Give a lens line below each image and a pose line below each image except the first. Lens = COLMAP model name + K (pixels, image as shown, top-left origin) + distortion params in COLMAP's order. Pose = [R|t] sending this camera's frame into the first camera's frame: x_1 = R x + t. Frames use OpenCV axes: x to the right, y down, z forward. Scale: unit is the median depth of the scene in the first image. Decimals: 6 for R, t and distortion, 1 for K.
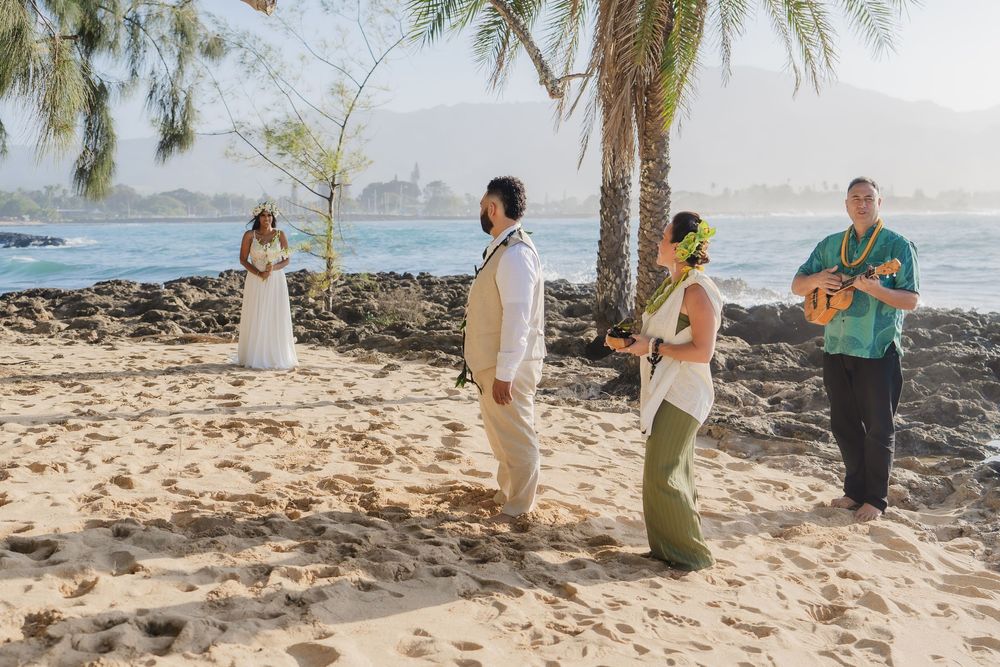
lens RADIAL K [[1383.6, 0, 500.0], [0, 1383.6, 333.5], [0, 0, 1]] dist [-0.008957, -0.035115]
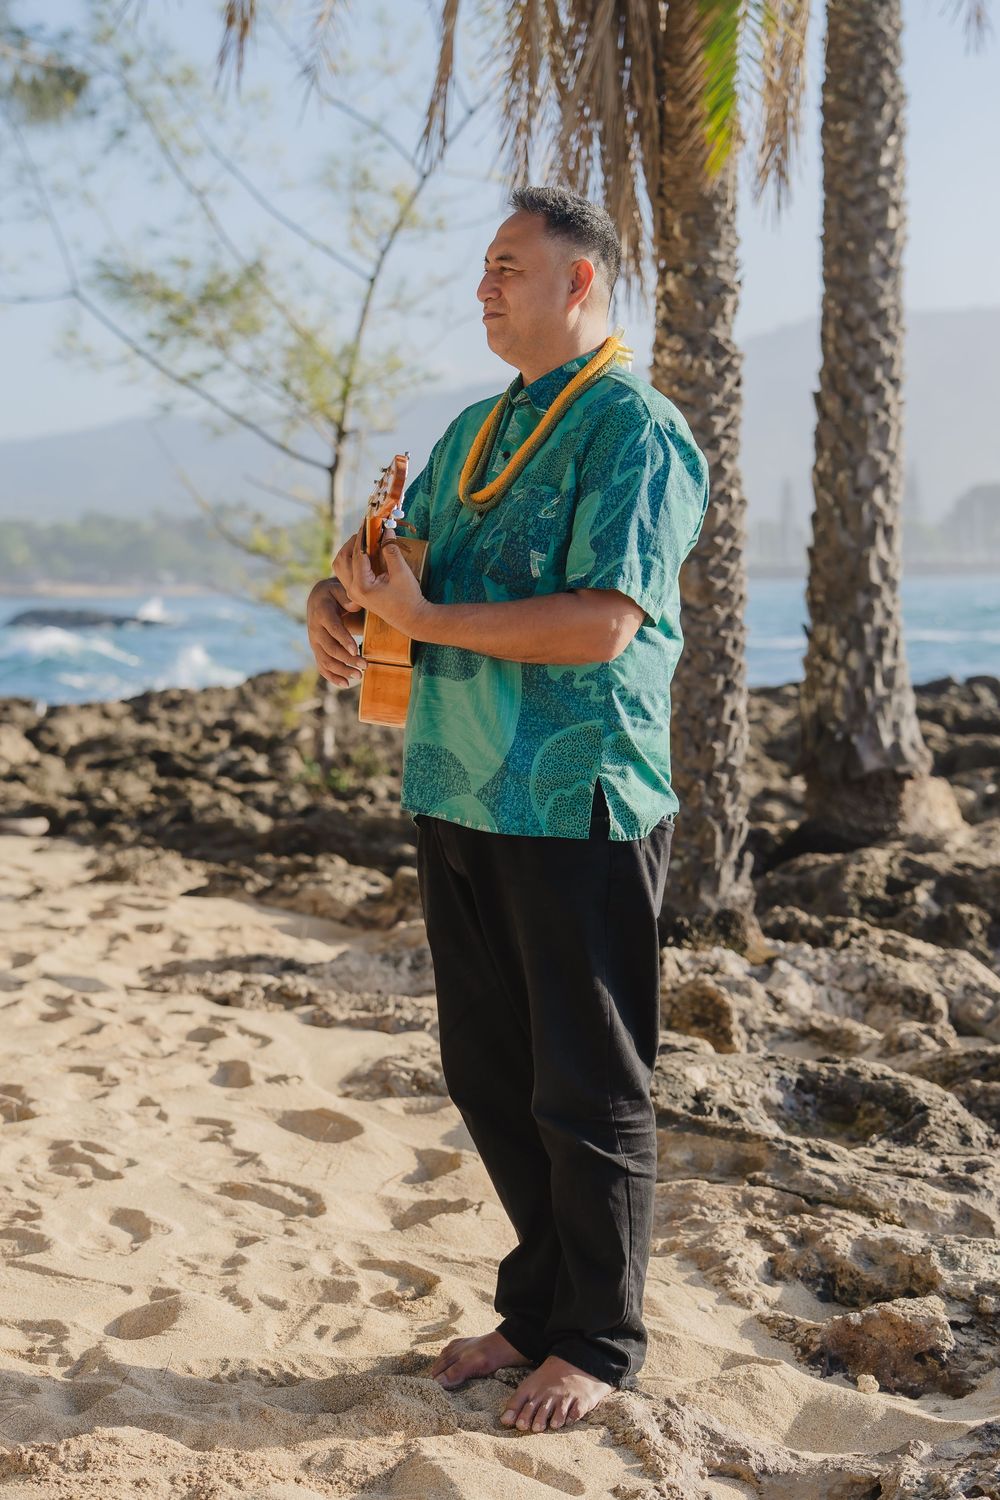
lens RADIAL K [[3405.1, 0, 500.2], [0, 3405.1, 669.1], [0, 0, 1]] dist [0.016404, -0.089825]
pose [[0.974412, -0.004326, -0.224727, 0.199683], [-0.007797, 0.998562, -0.053030, 0.010298], [0.224633, 0.053425, 0.972978, 0.163764]]
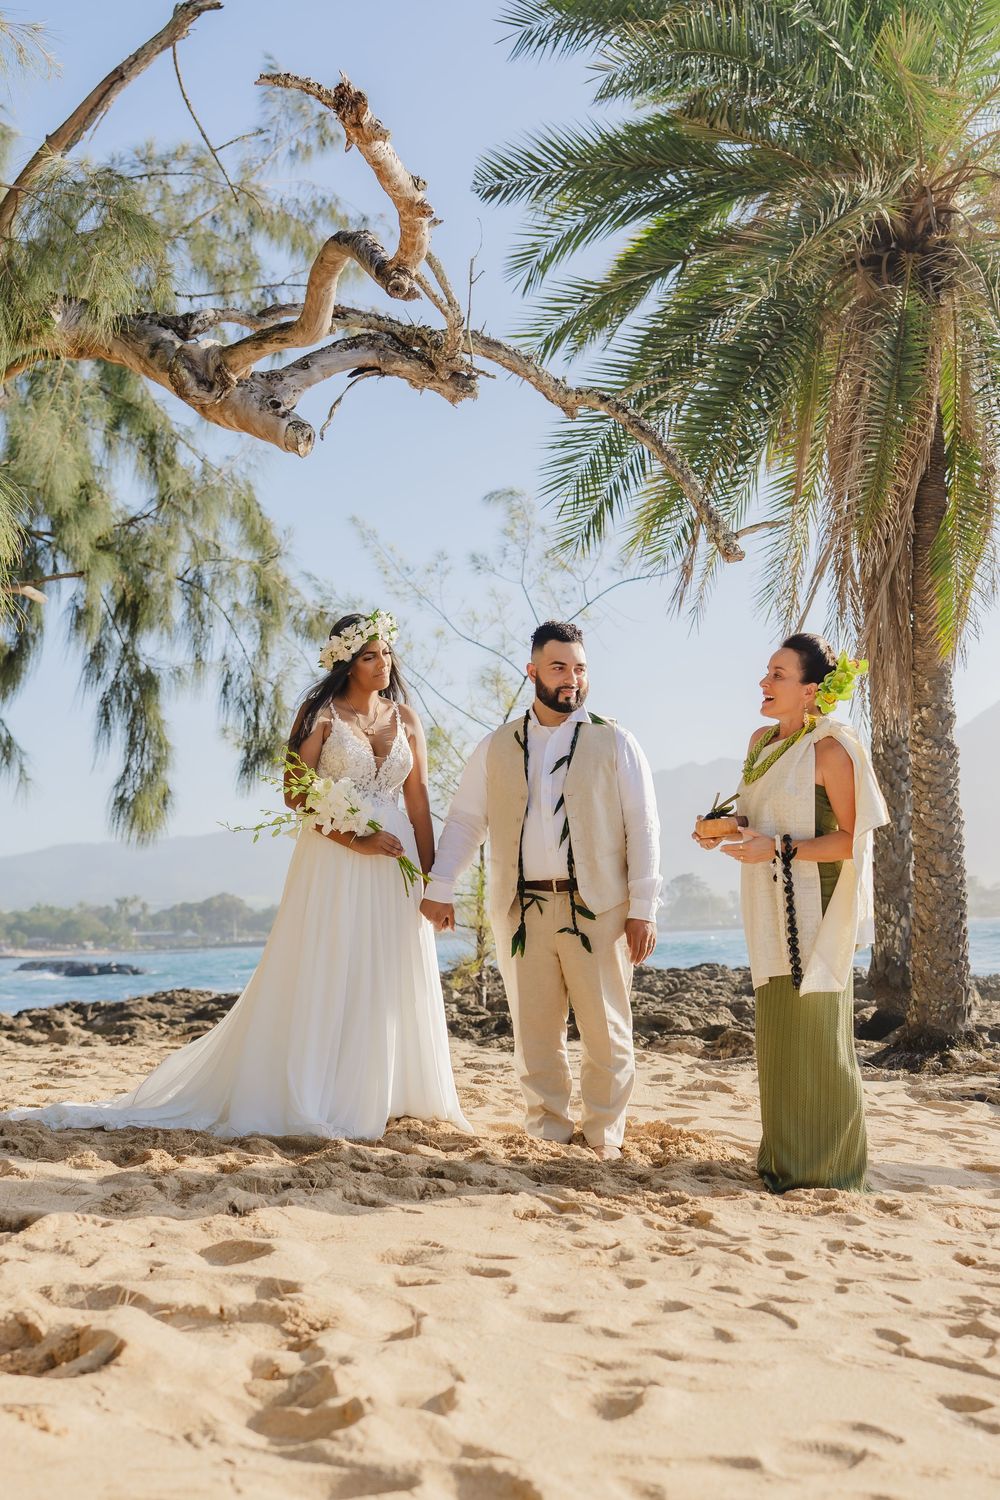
lens RADIAL K [[2075.5, 0, 533.4], [0, 2075.5, 695.4], [0, 0, 1]] dist [-0.008957, -0.035115]
pose [[0.992657, -0.039199, -0.114432, 0.030179], [0.016321, 0.980788, -0.194393, 0.045639], [0.119854, 0.191098, 0.974226, 0.016559]]
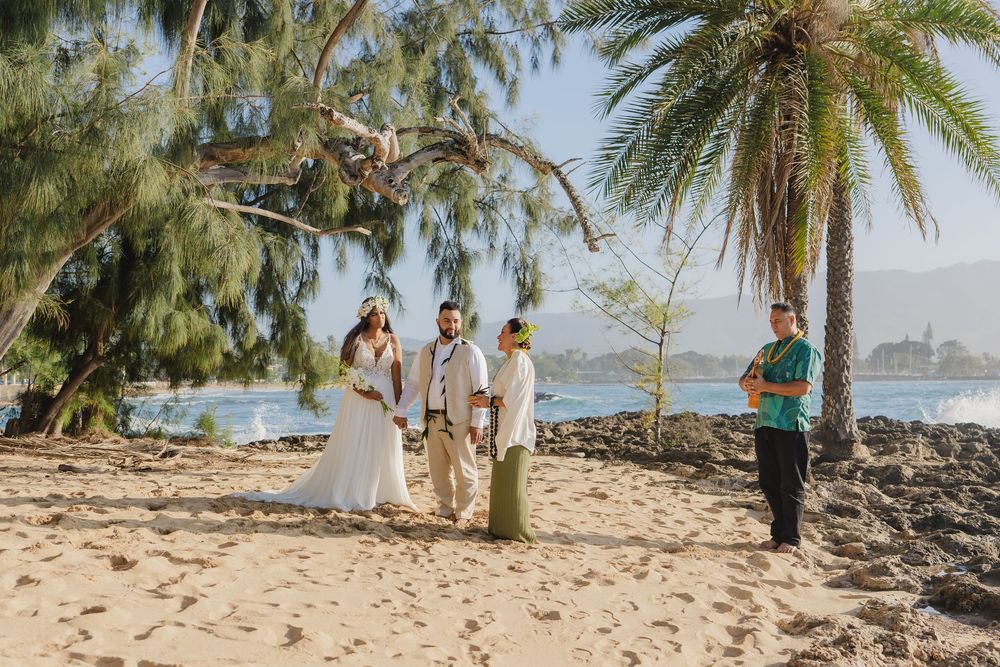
lens RADIAL K [[1338.4, 0, 440.1], [0, 1338.4, 333.4], [0, 0, 1]] dist [-0.001443, -0.070912]
pose [[0.918451, -0.014574, -0.395265, 0.233755], [-0.031493, 0.993454, -0.109806, 0.036358], [0.394278, 0.113299, 0.911980, -0.161536]]
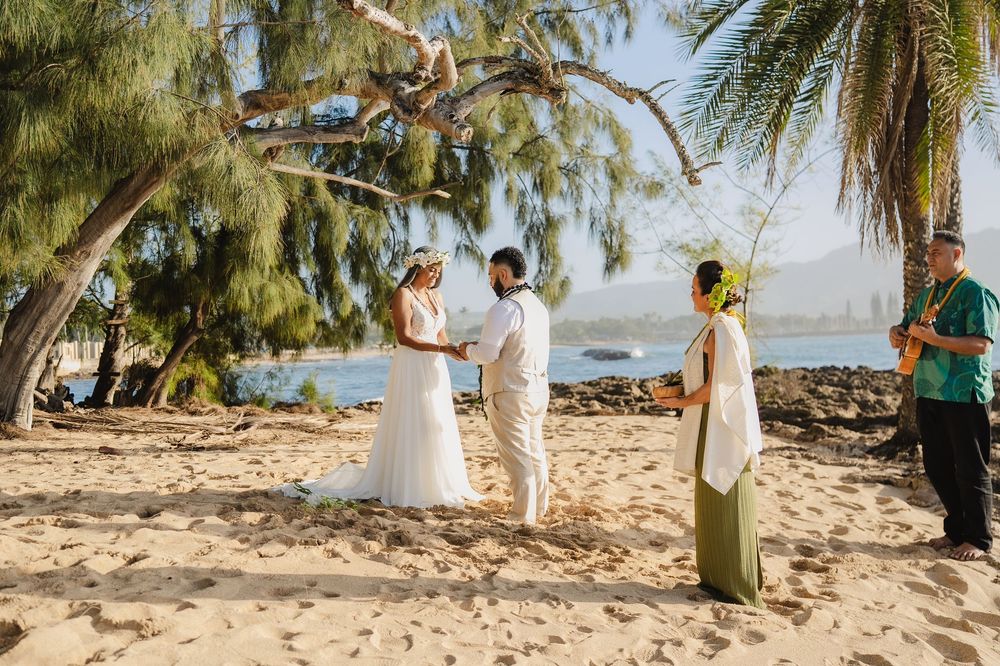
lens RADIAL K [[1110.7, 0, 414.1], [0, 1110.7, 300.8], [0, 0, 1]] dist [0.000246, -0.008862]
pose [[0.868568, -0.043382, -0.493668, 0.159140], [-0.013461, 0.993728, -0.111009, 0.019814], [0.495387, 0.103064, 0.862536, 0.038265]]
